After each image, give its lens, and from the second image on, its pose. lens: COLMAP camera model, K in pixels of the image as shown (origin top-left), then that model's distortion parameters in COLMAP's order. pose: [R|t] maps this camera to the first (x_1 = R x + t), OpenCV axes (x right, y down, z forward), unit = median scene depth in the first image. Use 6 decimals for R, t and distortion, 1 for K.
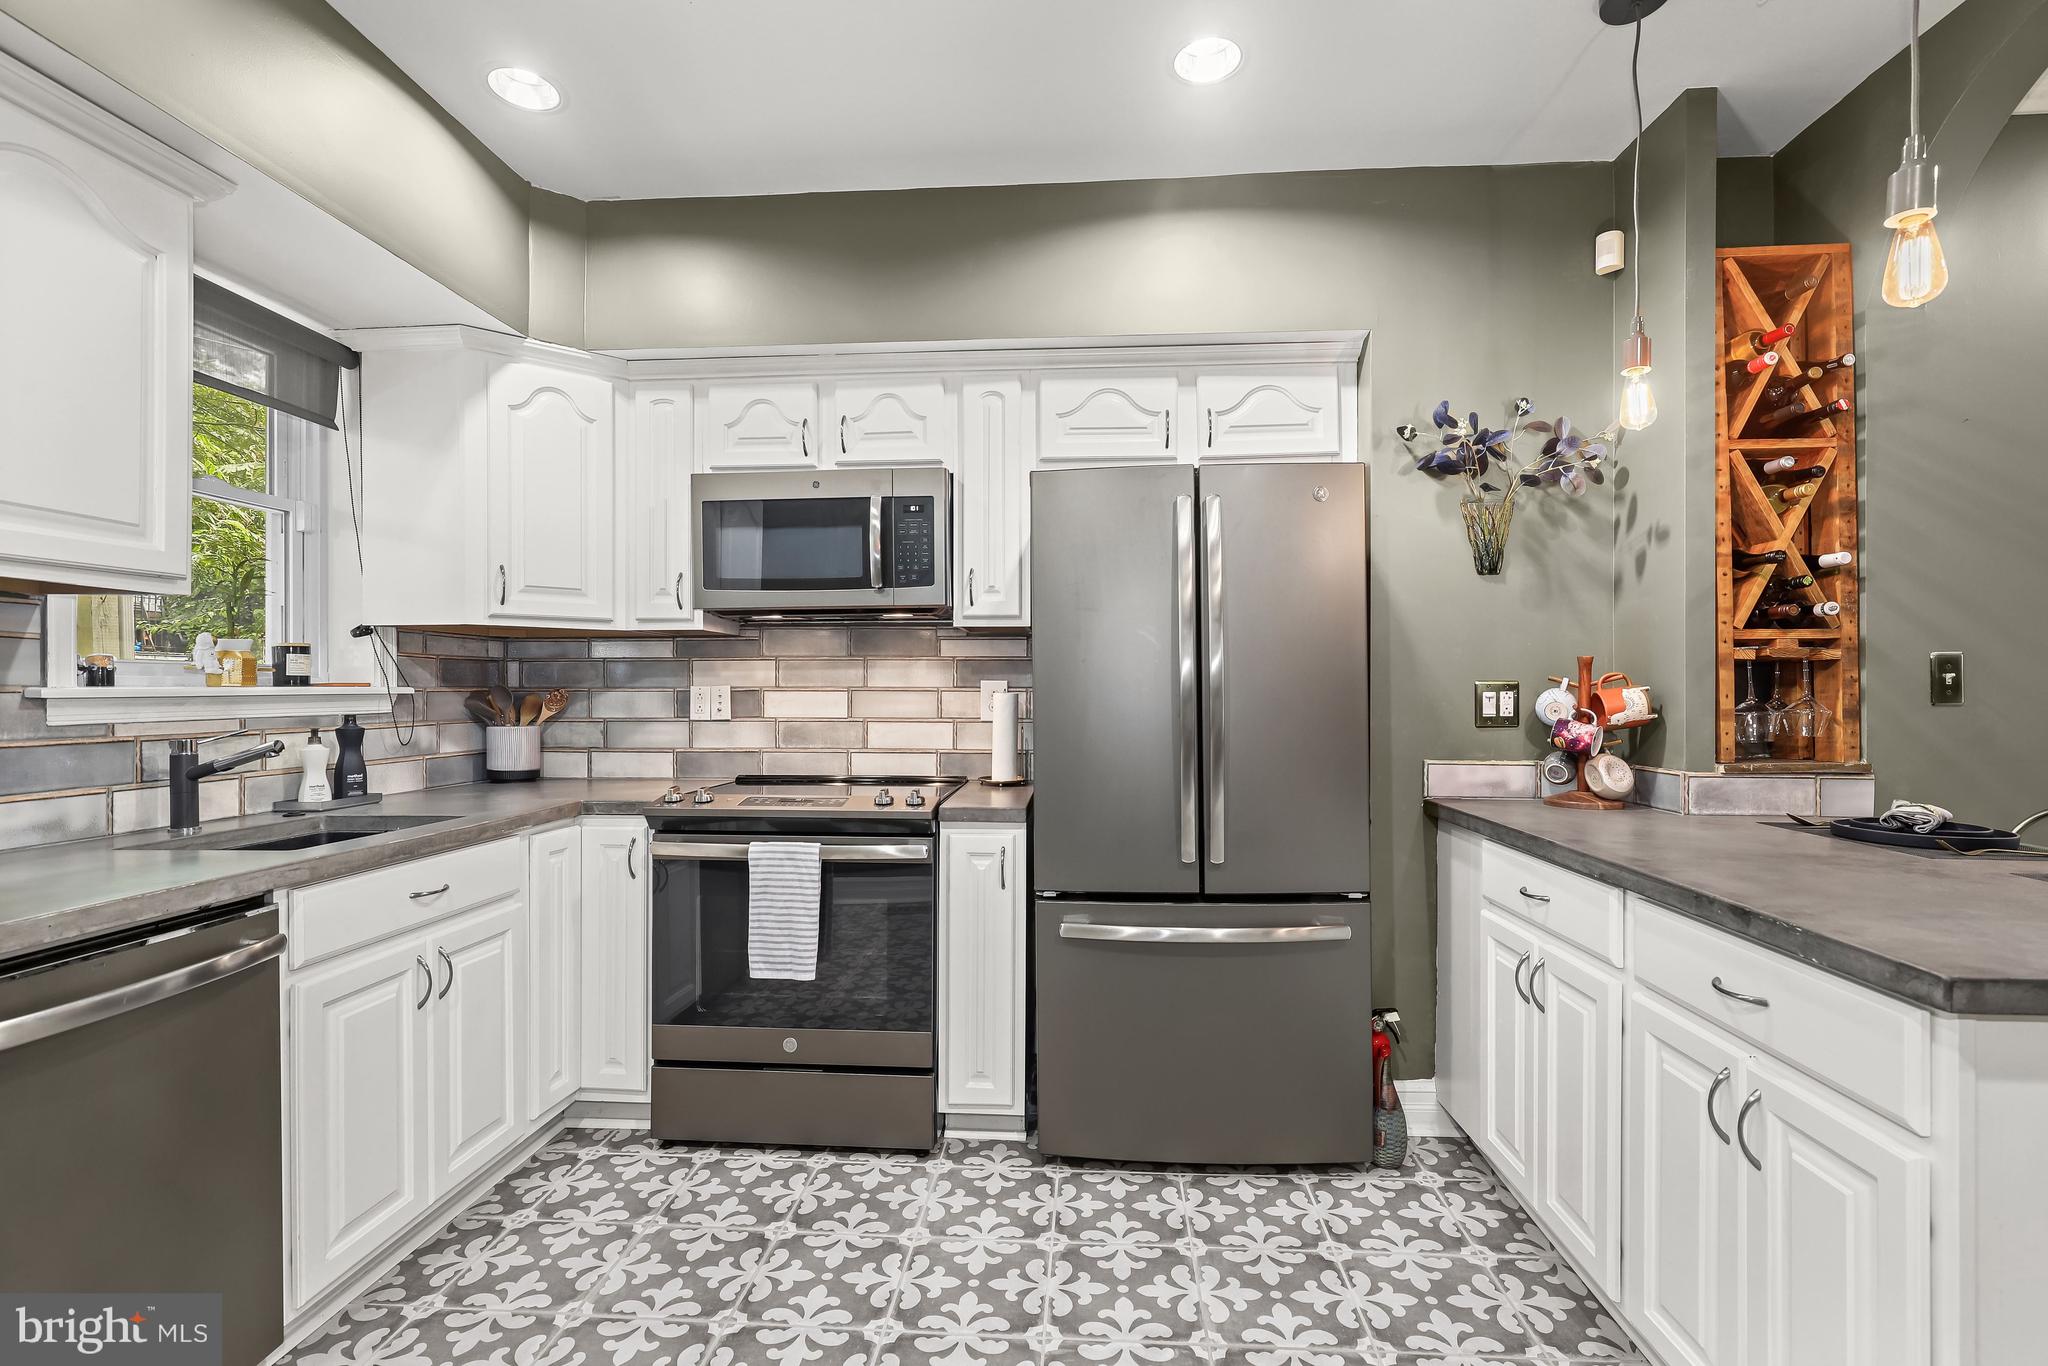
lens RADIAL K [[933.9, 0, 1027.2], [0, 933.9, 689.2], [0, 0, 1]] dist [0.001174, -0.000486]
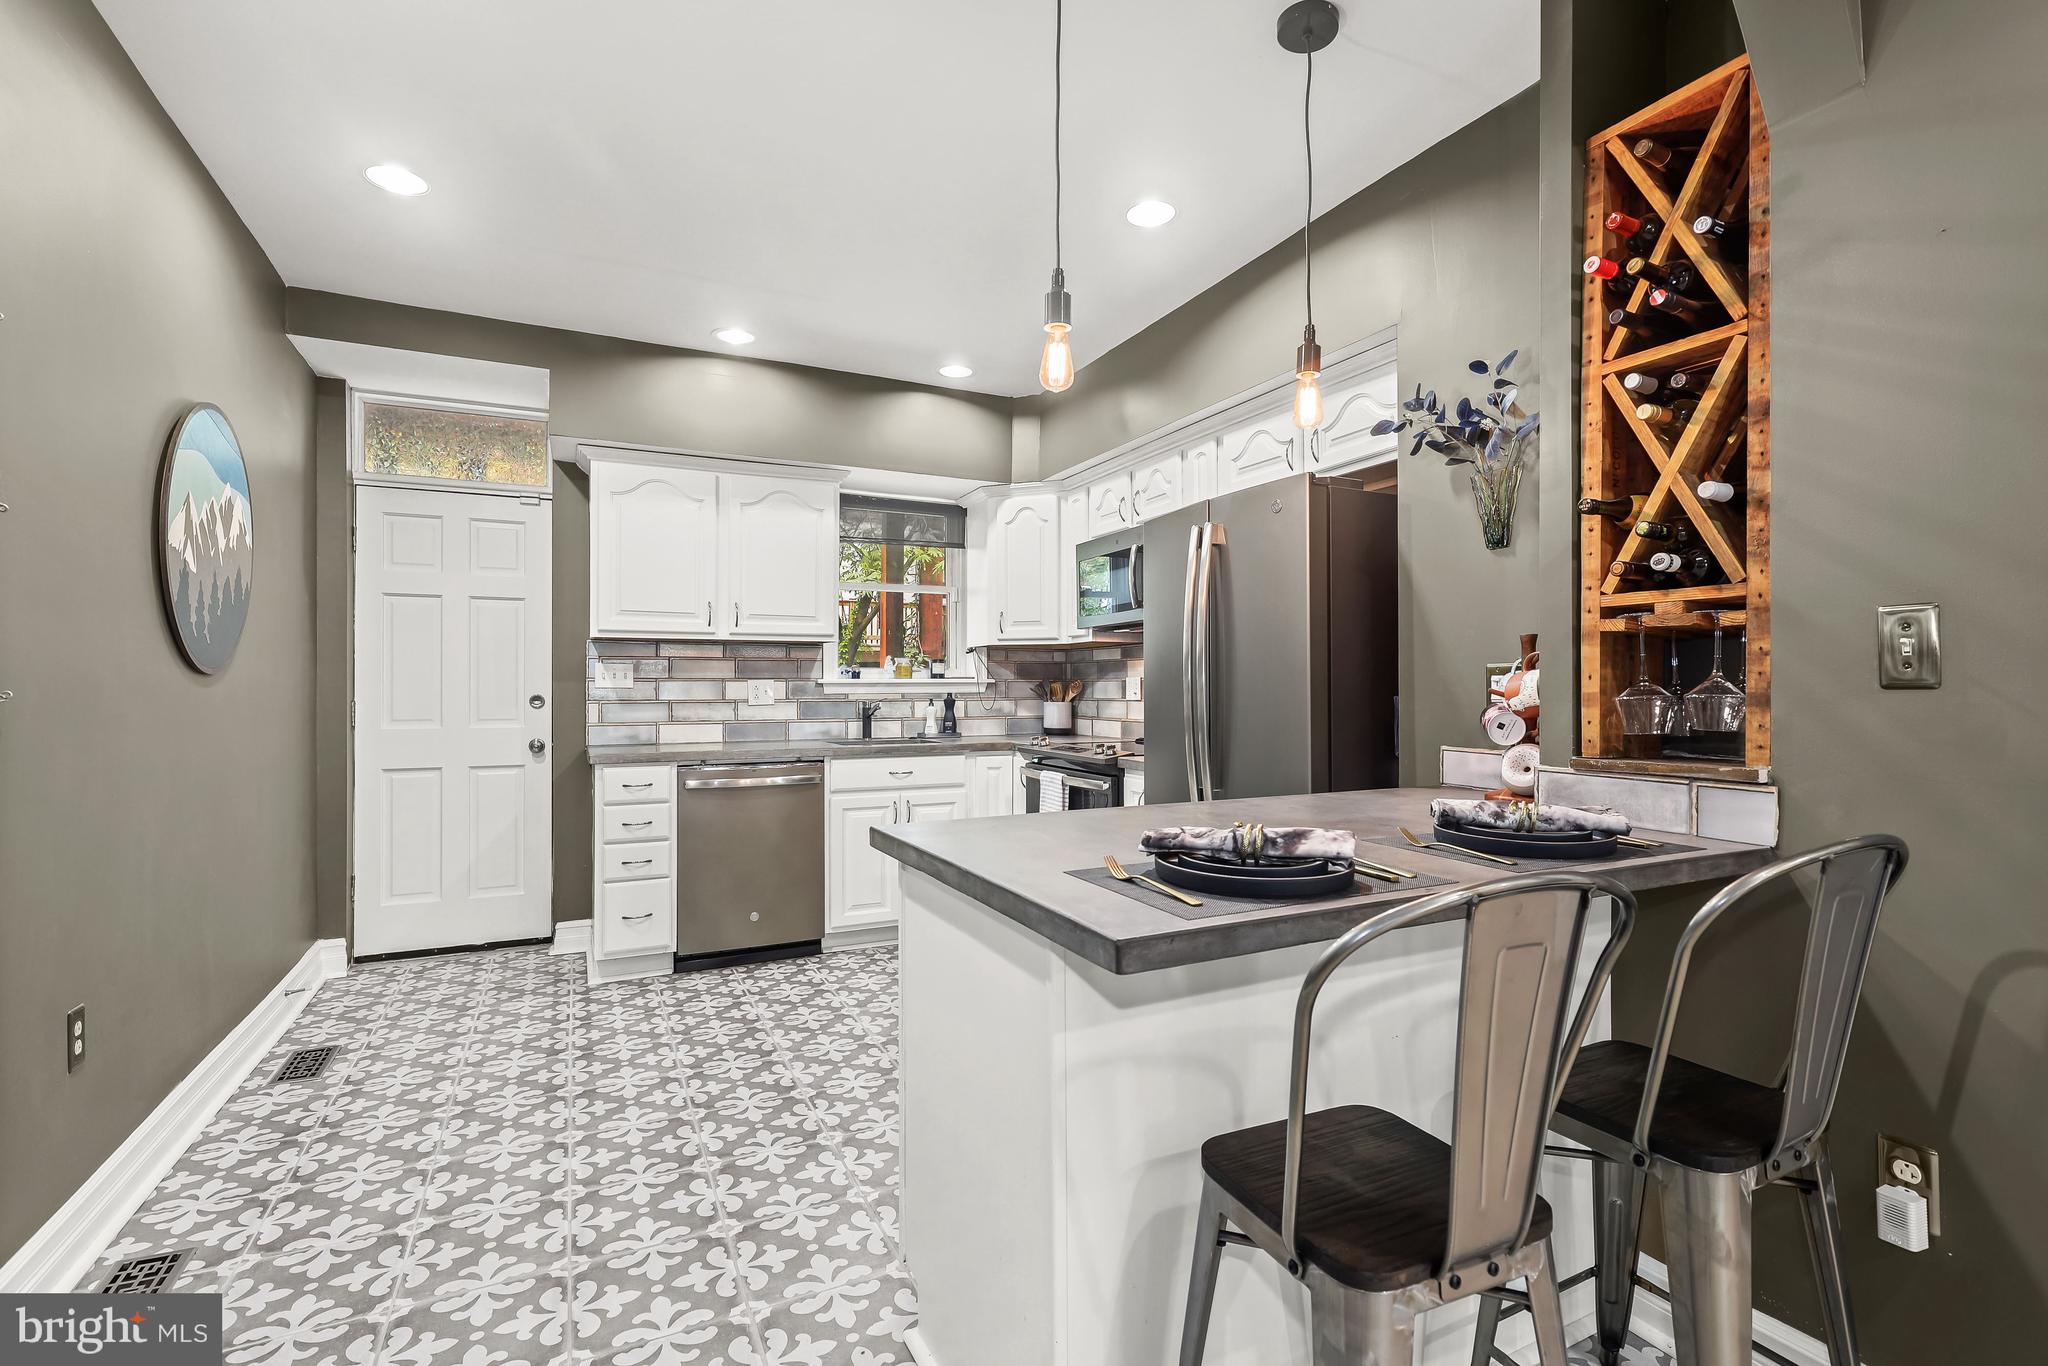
lens RADIAL K [[933.9, 0, 1030.7], [0, 933.9, 689.9], [0, 0, 1]] dist [0.001174, -0.000486]
pose [[0.499989, 0.003842, -0.866023, 0.983196], [0.000459, 0.999989, 0.004701, 0.010392], [0.866032, -0.002748, 0.499981, 0.132018]]
